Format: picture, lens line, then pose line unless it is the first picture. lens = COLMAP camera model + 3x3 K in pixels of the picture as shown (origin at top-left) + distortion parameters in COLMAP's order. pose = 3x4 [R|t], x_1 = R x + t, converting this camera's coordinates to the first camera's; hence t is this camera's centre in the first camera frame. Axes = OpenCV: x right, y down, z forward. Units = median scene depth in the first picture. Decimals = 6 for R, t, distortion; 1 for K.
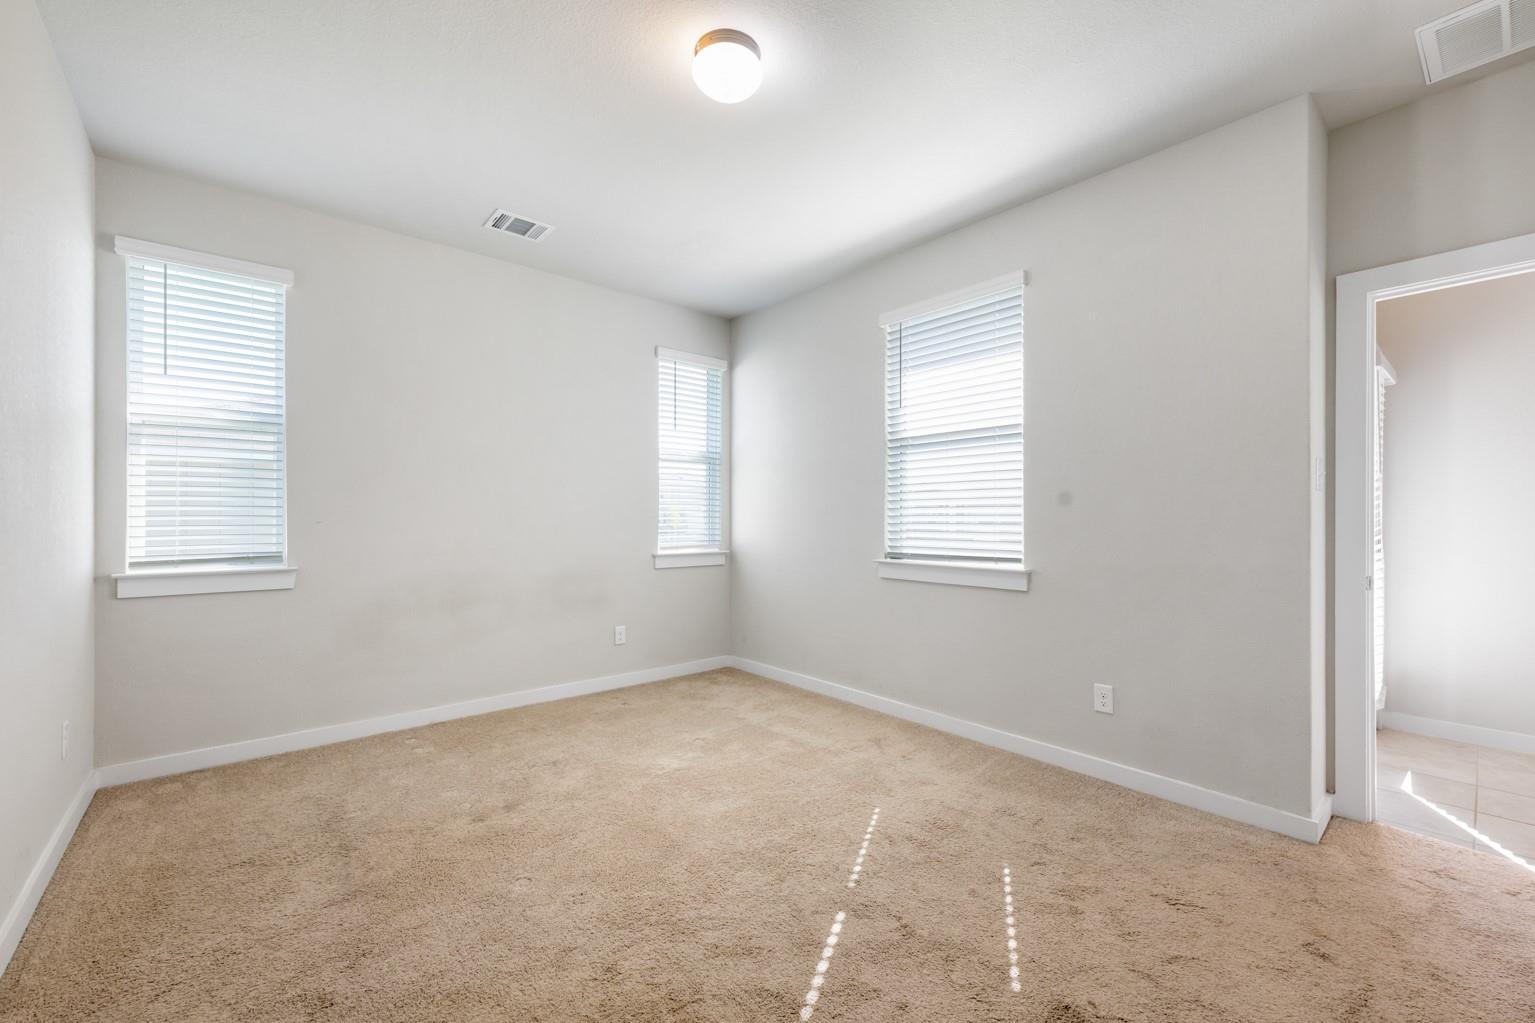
lens RADIAL K [[630.9, 0, 767.5], [0, 630.9, 511.5], [0, 0, 1]] dist [0.000232, -0.000067]
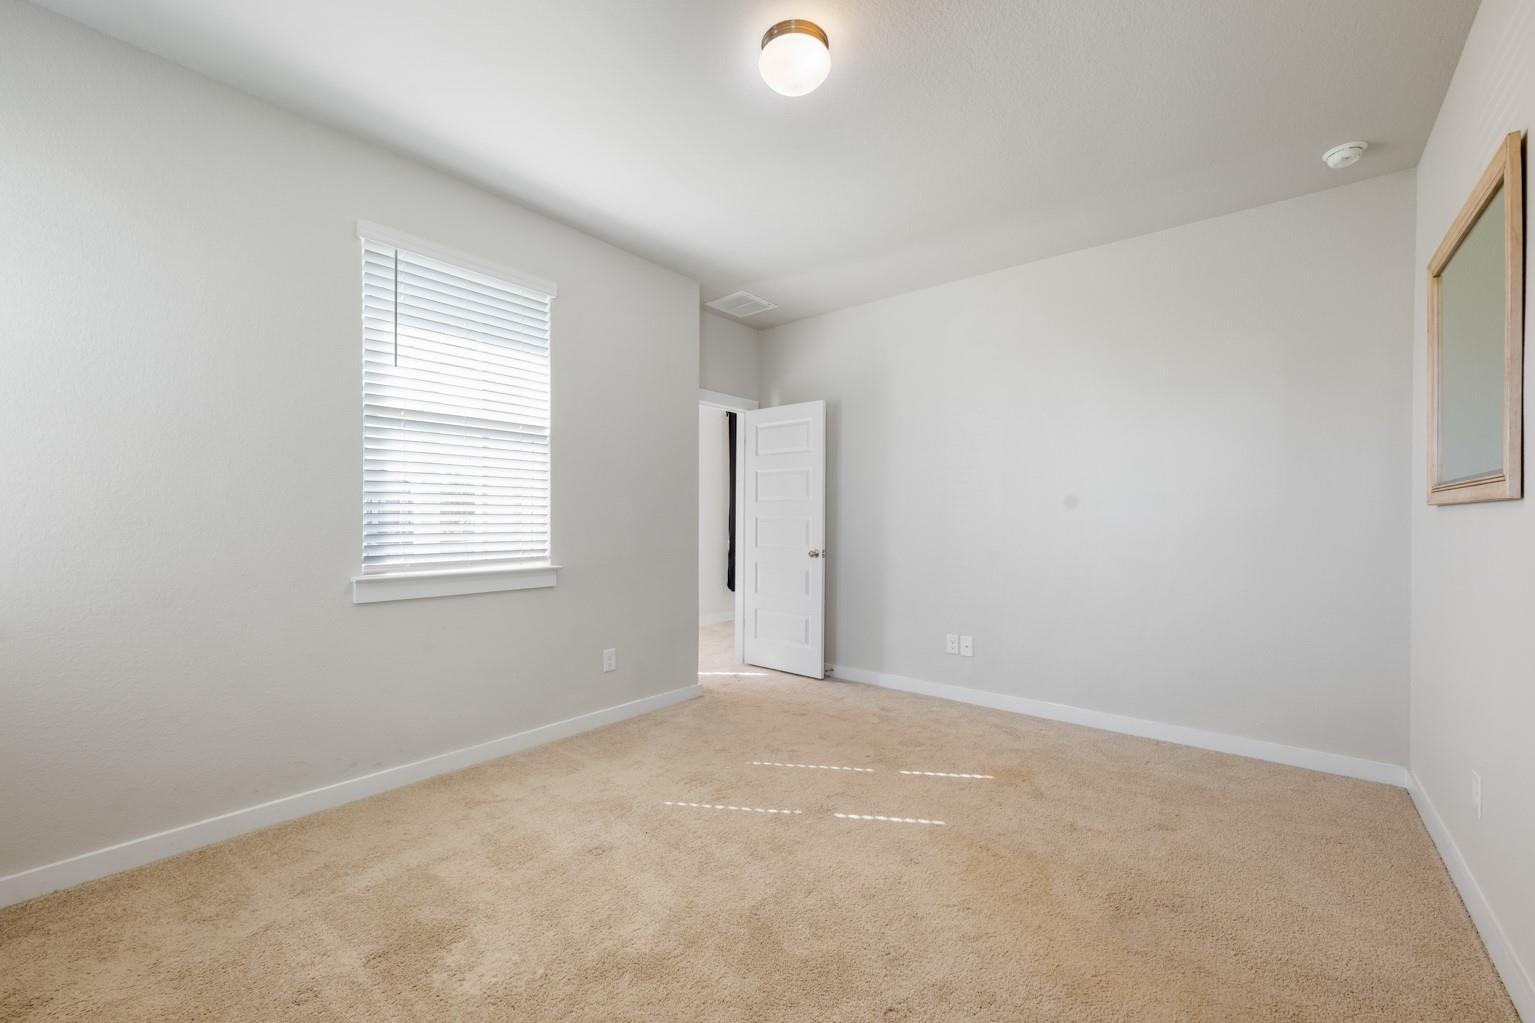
lens RADIAL K [[632.3, 0, 769.3], [0, 632.3, 520.8], [0, 0, 1]] dist [-0.000376, 0.000057]
pose [[-0.189029, -0.008355, 0.981936, -0.700587], [-0.012824, 0.999900, 0.006039, 0.004808], [-0.981888, -0.011451, -0.189118, 0.841544]]
